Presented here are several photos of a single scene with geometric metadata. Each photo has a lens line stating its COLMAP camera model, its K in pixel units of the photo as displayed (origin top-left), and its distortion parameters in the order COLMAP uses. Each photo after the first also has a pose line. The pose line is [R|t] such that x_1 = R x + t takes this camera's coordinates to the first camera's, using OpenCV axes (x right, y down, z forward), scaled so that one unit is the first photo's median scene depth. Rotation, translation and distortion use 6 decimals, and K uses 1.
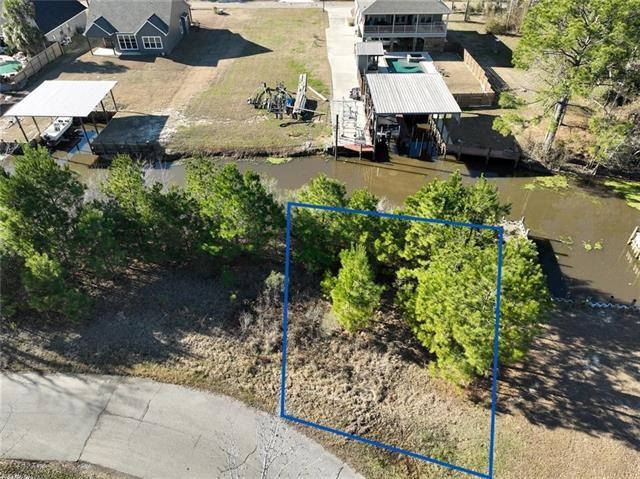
lens RADIAL K [[451.1, 0, 320.2], [0, 451.1, 241.0], [0, 0, 1]] dist [-0.005933, 0.020264]
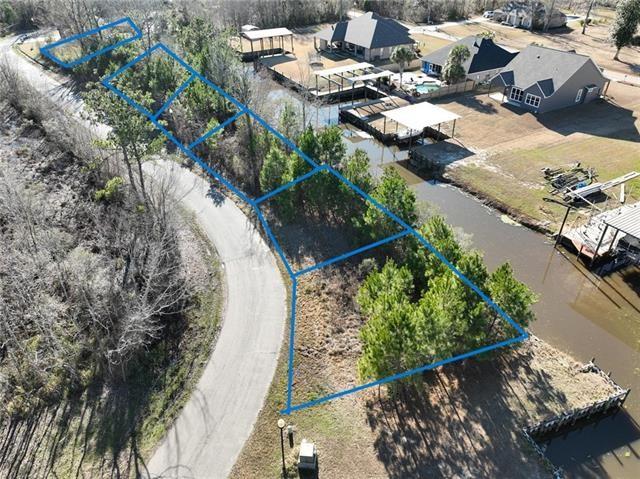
lens RADIAL K [[451.1, 0, 318.1], [0, 451.1, 241.9], [0, 0, 1]] dist [-0.005933, 0.020264]
pose [[0.485775, 0.495064, -0.720371, 0.643738], [-0.549758, 0.813771, 0.188528, -0.114854], [0.679550, 0.304447, 0.667475, -0.039562]]
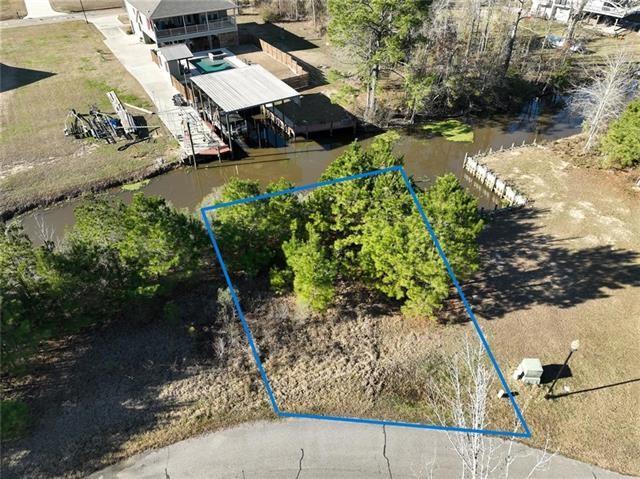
lens RADIAL K [[451.1, 0, 320.7], [0, 451.1, 239.9], [0, 0, 1]] dist [-0.005933, 0.020264]
pose [[0.857767, -0.325351, 0.397973, -0.221561], [0.324978, 0.943086, 0.070555, -0.023501], [-0.398278, 0.068812, 0.914680, 0.028045]]
